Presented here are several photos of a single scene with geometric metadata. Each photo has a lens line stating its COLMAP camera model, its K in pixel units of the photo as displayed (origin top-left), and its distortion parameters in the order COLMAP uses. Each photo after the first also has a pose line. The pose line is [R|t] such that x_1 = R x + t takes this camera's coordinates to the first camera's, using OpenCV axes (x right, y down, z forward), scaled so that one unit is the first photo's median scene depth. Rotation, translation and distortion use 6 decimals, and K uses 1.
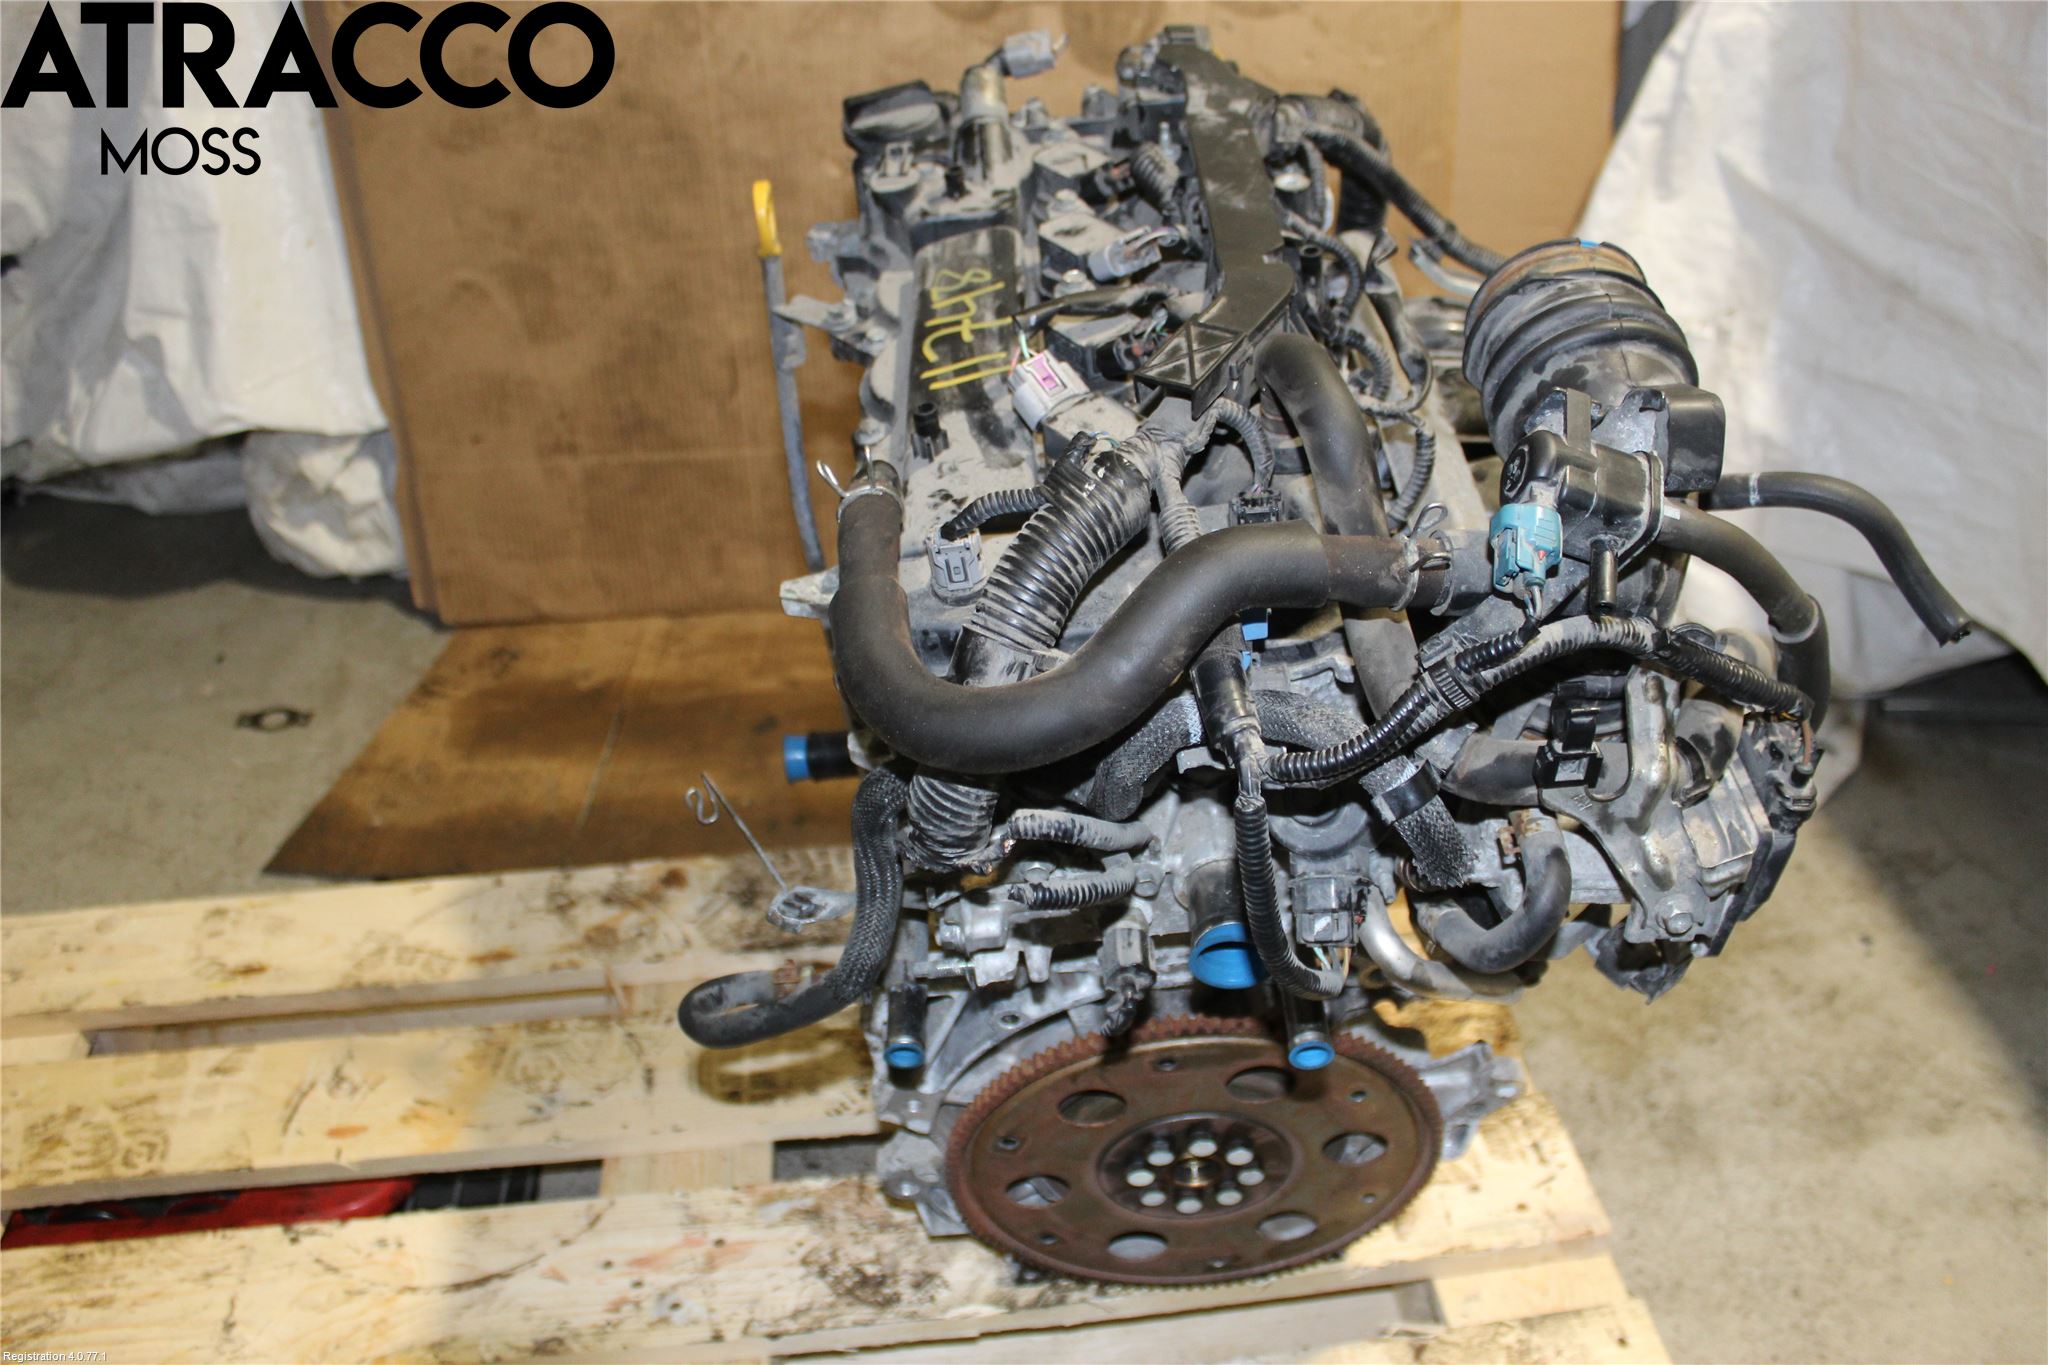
lens RADIAL K [[1649.3, 0, 1018.3], [0, 1649.3, 680.1], [0, 0, 1]] dist [-0.165663, 0.132281]
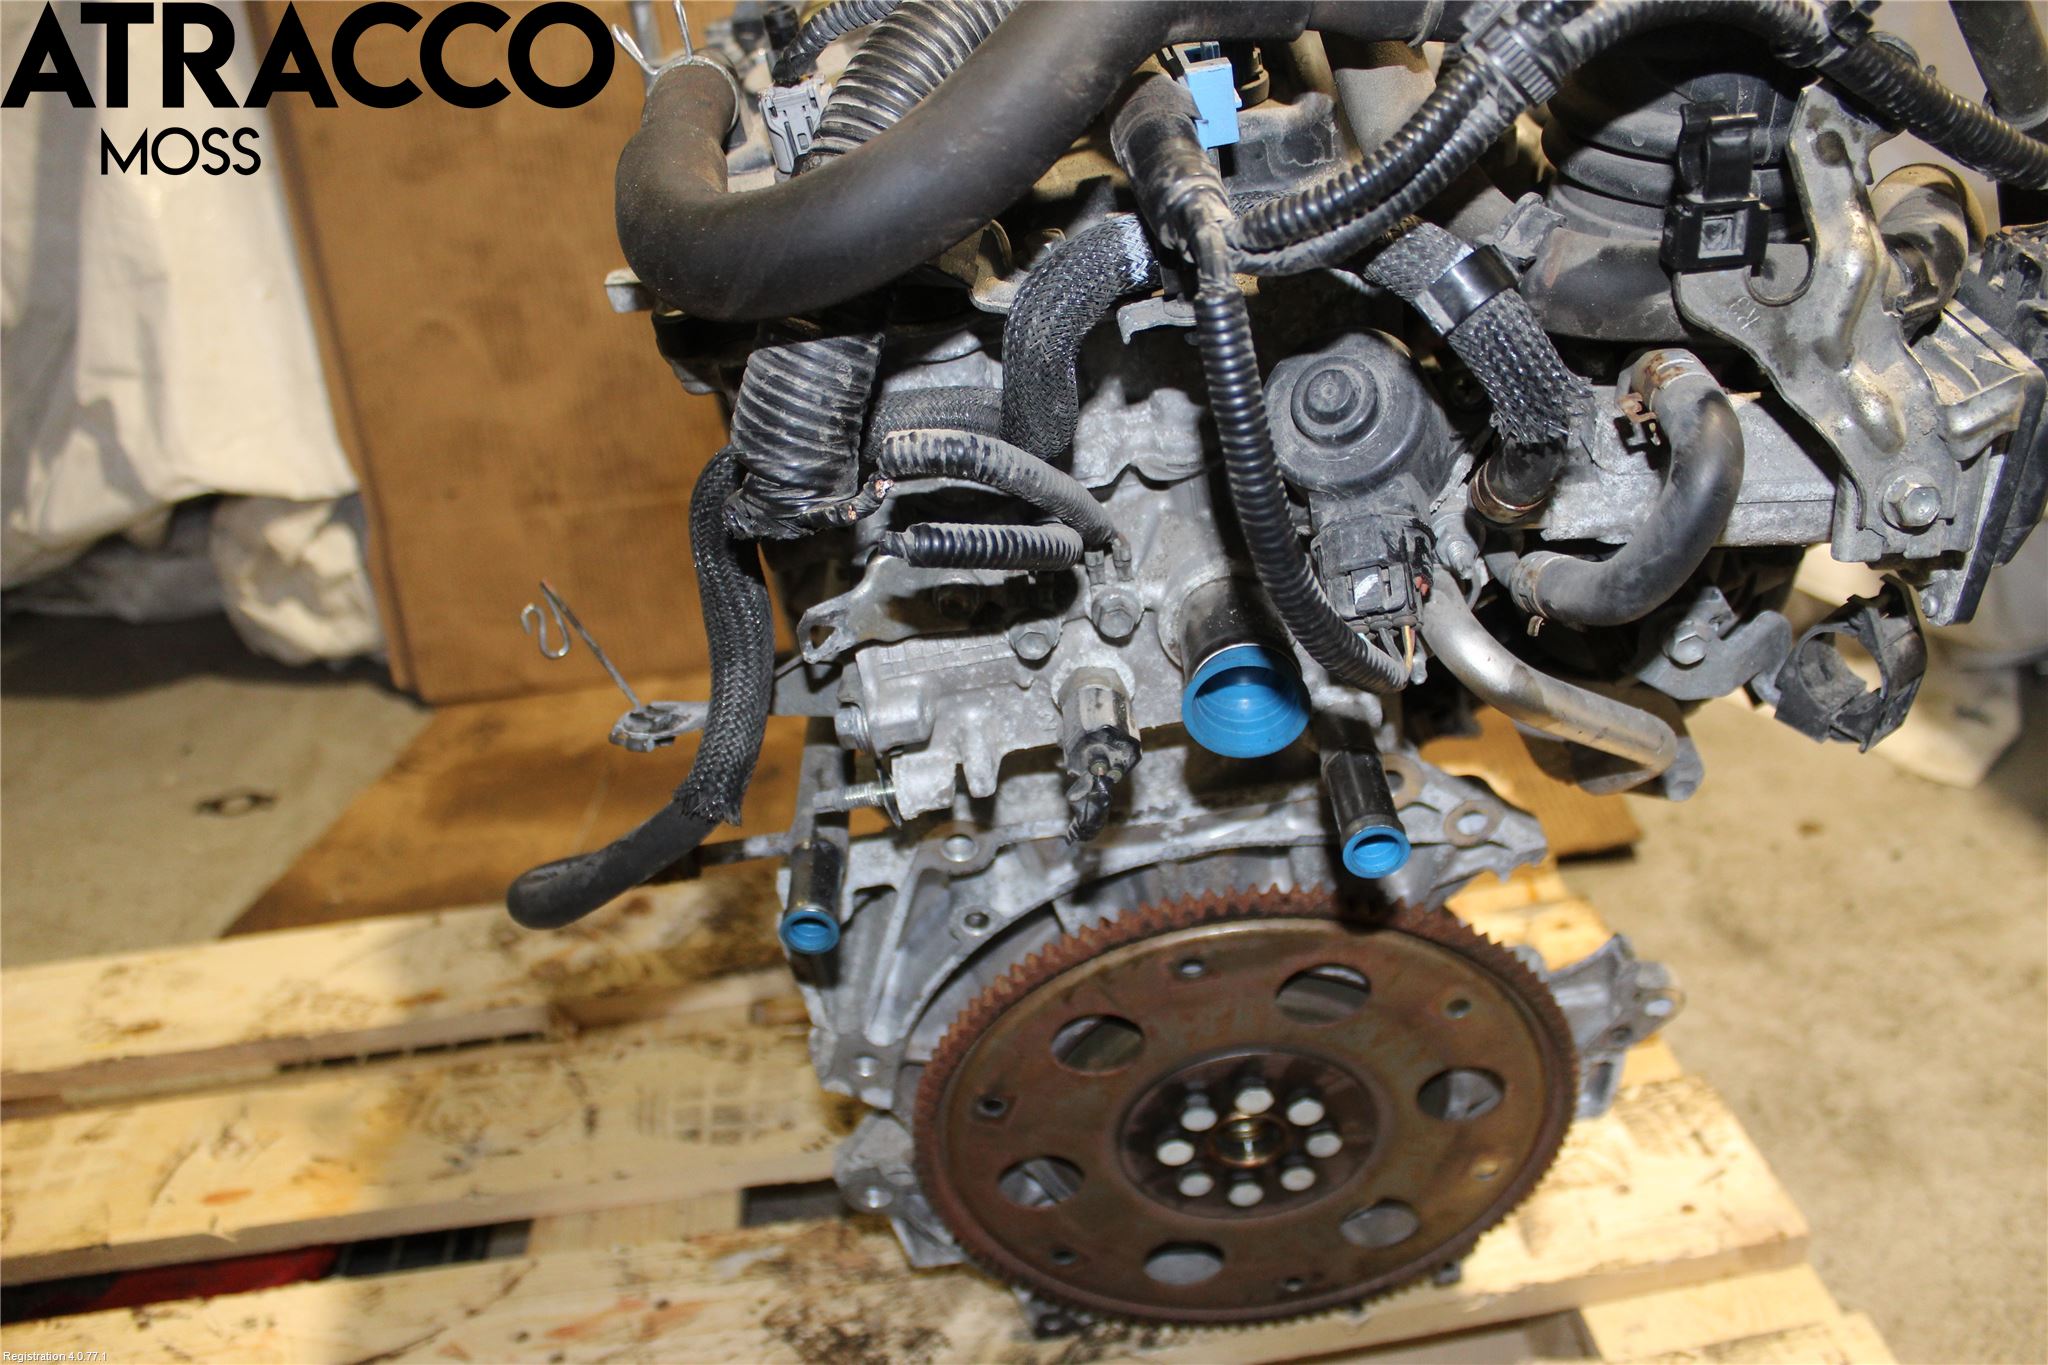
lens RADIAL K [[1649.3, 0, 1018.3], [0, 1649.3, 680.1], [0, 0, 1]] dist [-0.165663, 0.132281]
pose [[0.997174, -0.061338, -0.043381, 0.041187], [0.056089, 0.991975, -0.113311, 0.143773], [0.049983, 0.110558, 0.992612, 0.194084]]
